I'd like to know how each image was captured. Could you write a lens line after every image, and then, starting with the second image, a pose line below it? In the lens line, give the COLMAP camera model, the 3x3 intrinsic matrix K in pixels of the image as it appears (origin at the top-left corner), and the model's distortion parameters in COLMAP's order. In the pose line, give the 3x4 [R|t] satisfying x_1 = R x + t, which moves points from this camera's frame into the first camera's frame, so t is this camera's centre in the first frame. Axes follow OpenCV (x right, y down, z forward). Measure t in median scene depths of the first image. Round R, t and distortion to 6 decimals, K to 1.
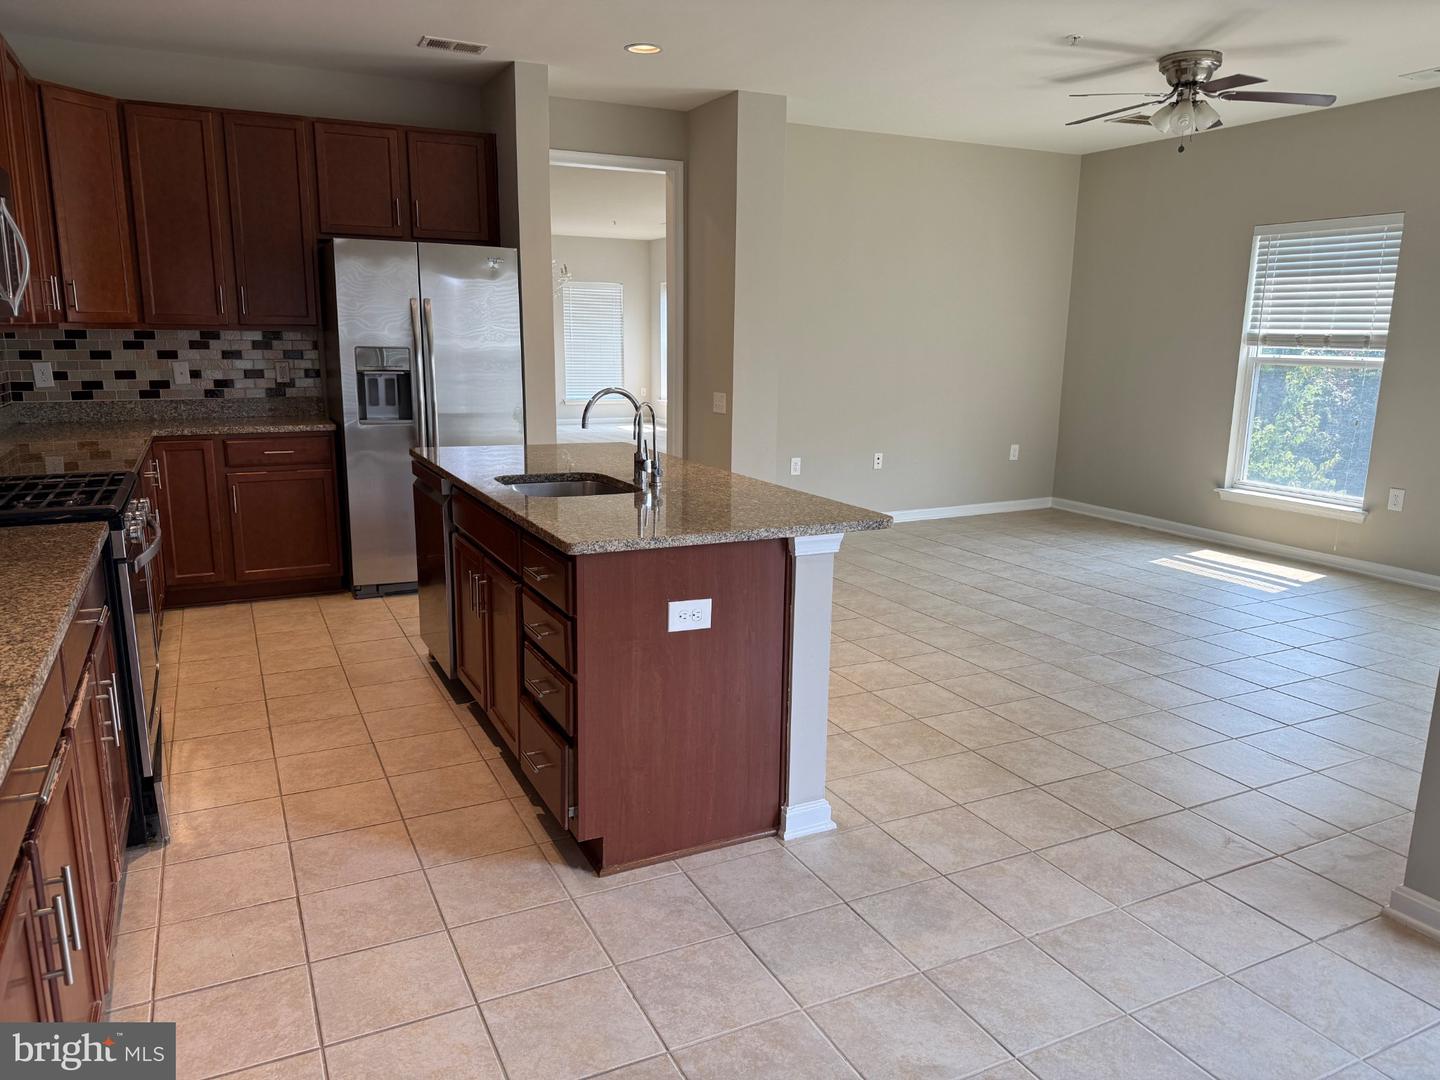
lens RADIAL K [[1005.0, 0, 720.0], [0, 1005.0, 540.0], [0, 0, 1]] dist [0.099878, -0.153941]
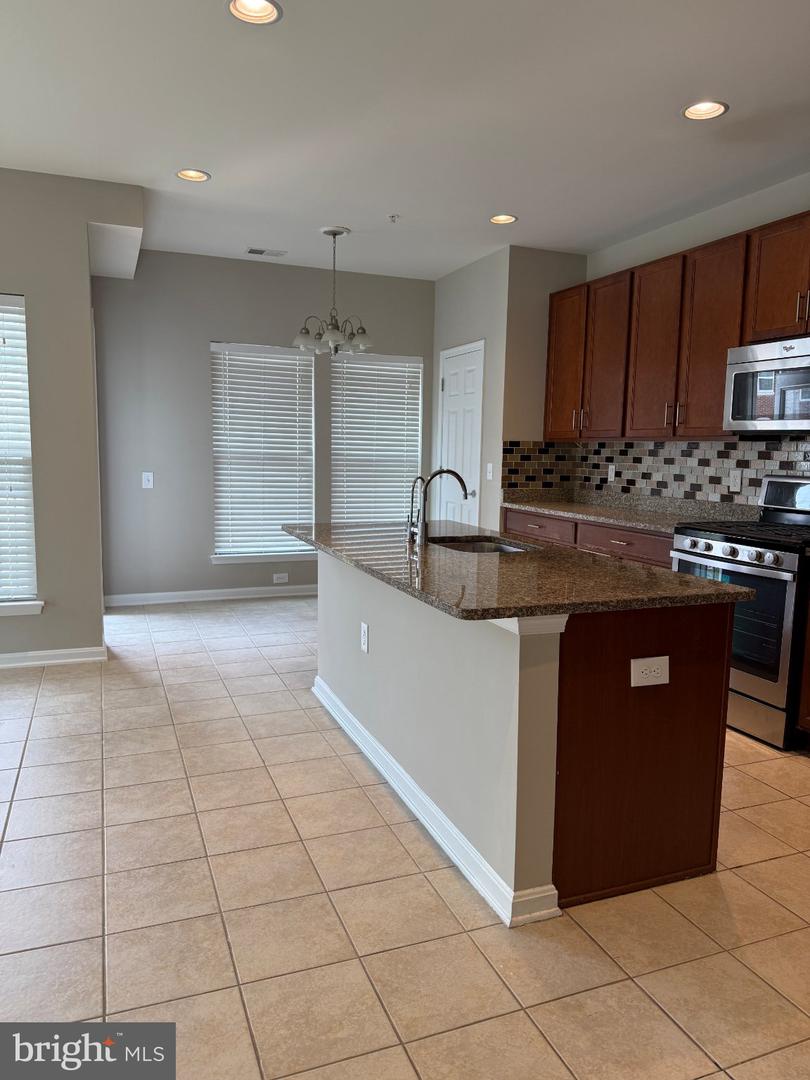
lens RADIAL K [[753.8, 0, 409.2], [0, 753.8, 543.0], [0, 0, 1]] dist [0.099878, -0.153941]
pose [[-0.996519, -0.042899, 0.071476, -0.149893], [-0.017420, 0.945656, 0.324702, -0.423566], [-0.081521, 0.322327, -0.943112, 2.207868]]
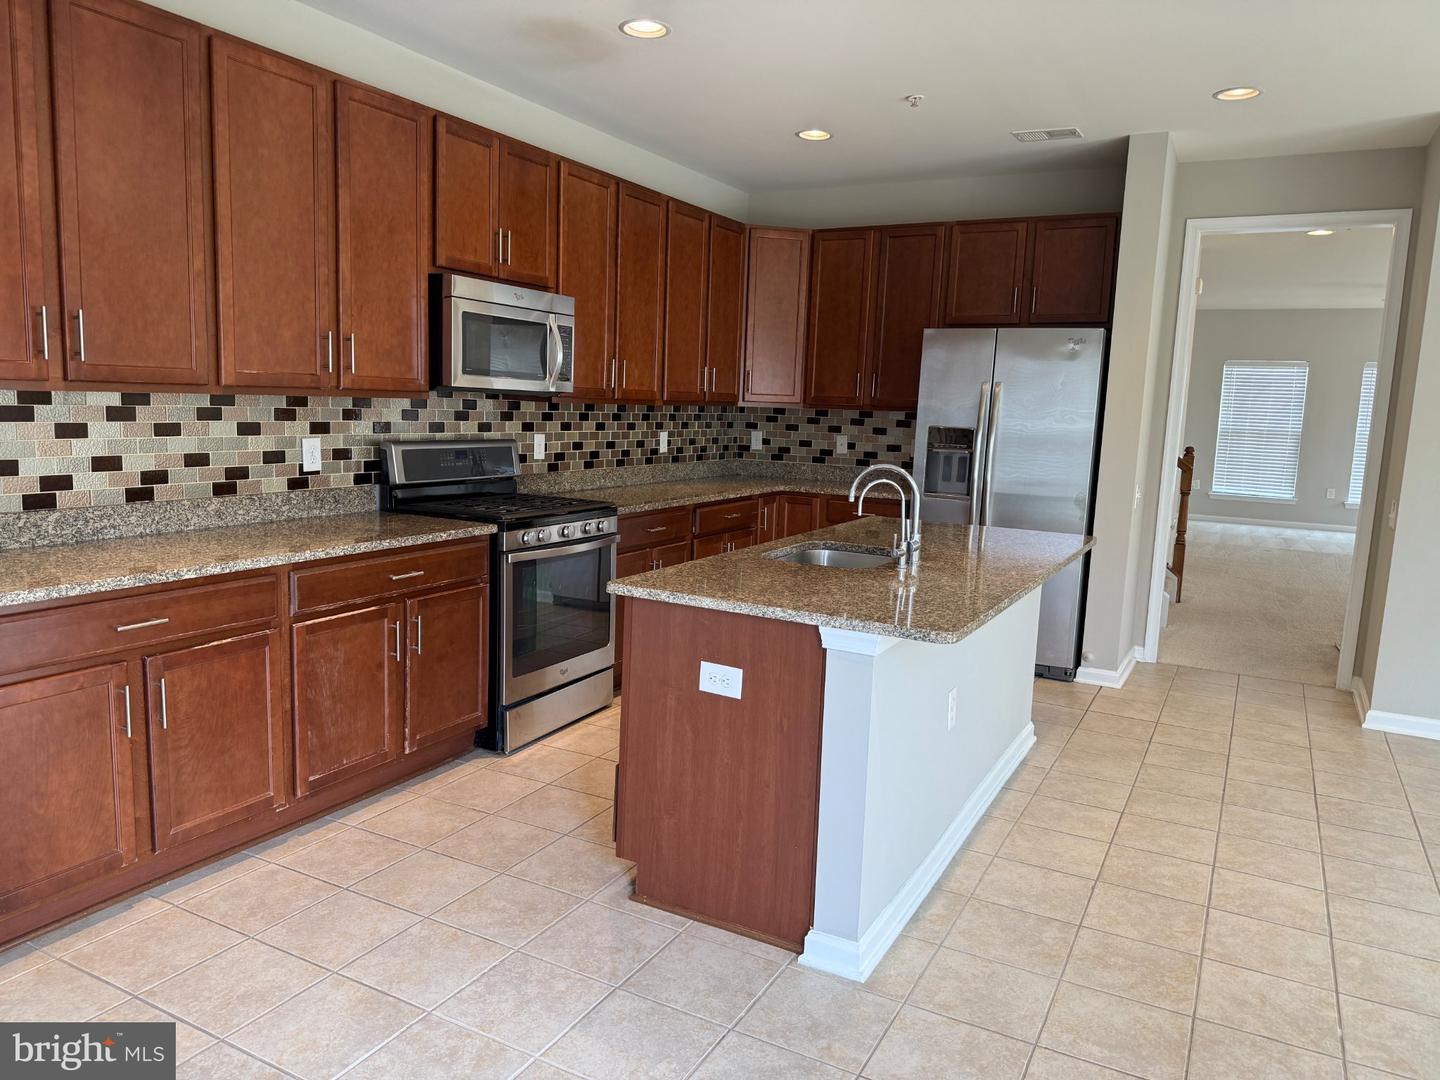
lens RADIAL K [[1005.0, 0, 720.0], [0, 1005.0, 540.0], [0, 0, 1]] dist [0.099878, -0.153941]
pose [[0.579897, 0.121581, -0.805567, 0.691369], [-0.191376, 0.981462, 0.010363, -0.065944], [0.791893, 0.148157, 0.592415, 0.343763]]
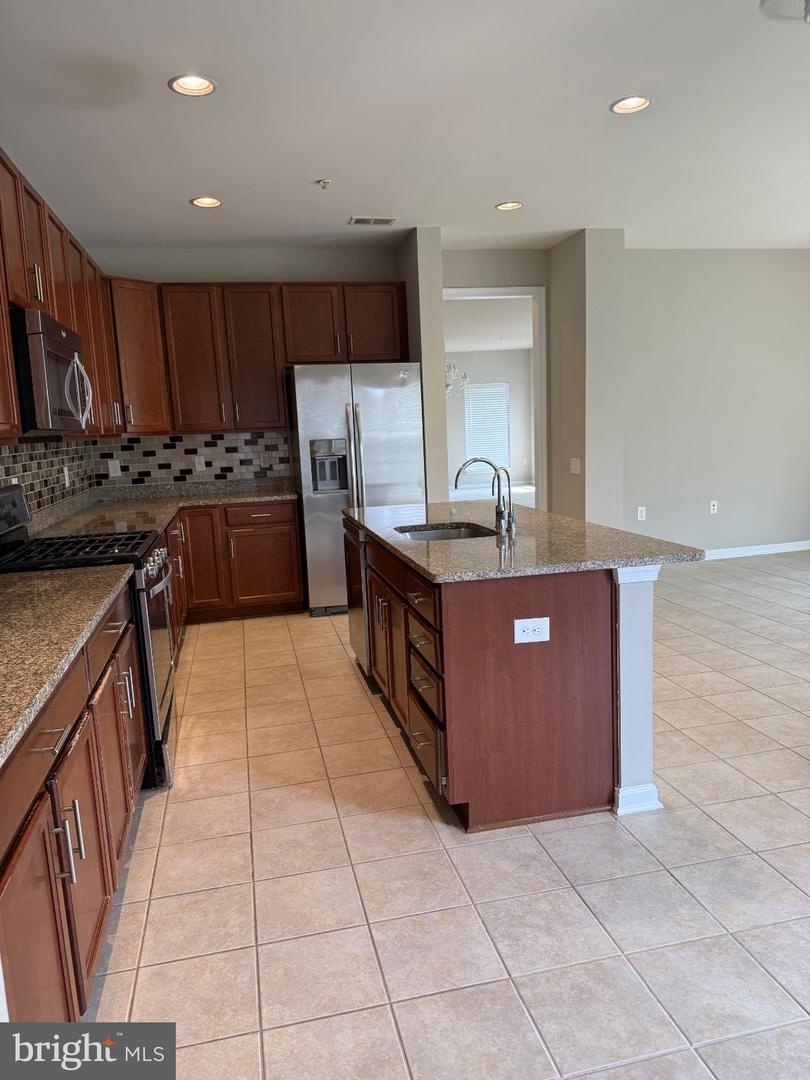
lens RADIAL K [[753.8, 0, 409.2], [0, 753.8, 543.0], [0, 0, 1]] dist [0.099878, -0.153941]
pose [[0.971425, -0.020405, -0.236468, 0.043360], [0.010194, 0.998965, -0.044323, 0.004481], [0.237128, 0.040646, 0.970628, 0.022103]]
